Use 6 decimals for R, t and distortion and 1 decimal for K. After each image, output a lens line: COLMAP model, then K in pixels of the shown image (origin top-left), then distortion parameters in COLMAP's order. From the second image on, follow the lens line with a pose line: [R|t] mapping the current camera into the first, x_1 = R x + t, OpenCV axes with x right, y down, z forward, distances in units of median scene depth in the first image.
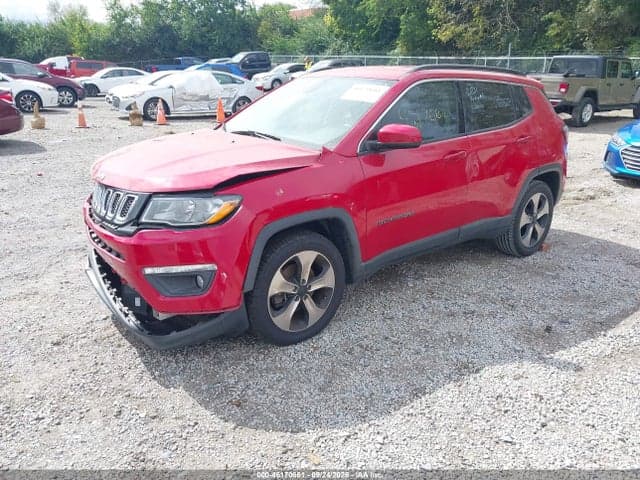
lens RADIAL K [[512.7, 0, 317.9], [0, 512.7, 226.0], [0, 0, 1]] dist [0.027271, -0.005147]
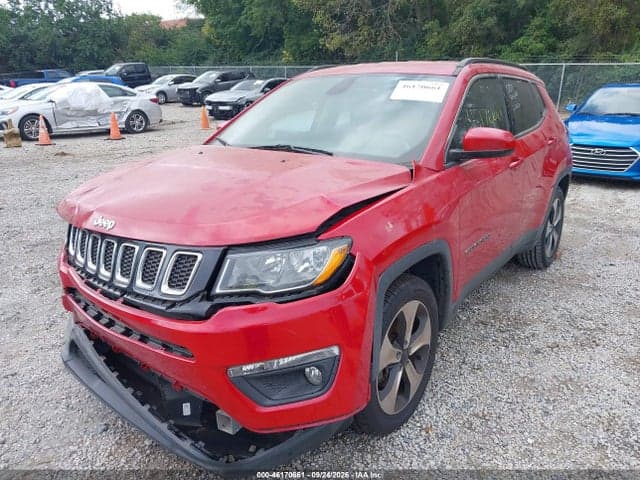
lens RADIAL K [[512.7, 0, 317.9], [0, 512.7, 226.0], [0, 0, 1]] dist [0.027271, -0.005147]
pose [[0.971855, -0.082221, 0.220766, -0.060143], [0.086692, 0.996179, -0.010621, -0.012599], [-0.219049, 0.029460, 0.975269, 0.059387]]
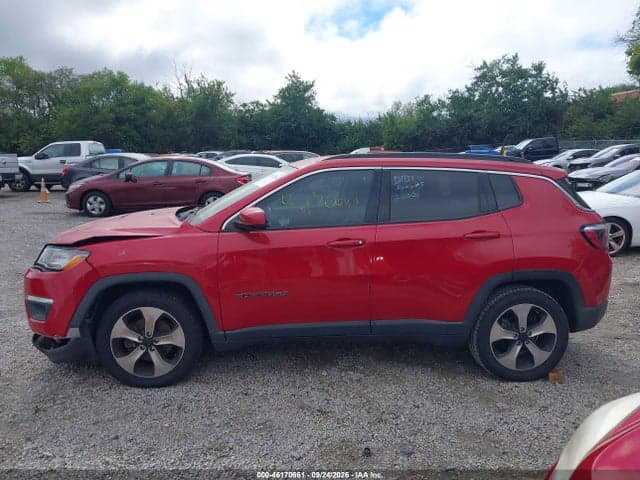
lens RADIAL K [[512.7, 0, 317.9], [0, 512.7, 226.0], [0, 0, 1]] dist [0.027271, -0.005147]
pose [[0.826812, 0.074188, -0.557565, 0.182947], [-0.162183, 0.980608, -0.110024, -0.012912], [0.538590, 0.181397, 0.822810, 0.040765]]
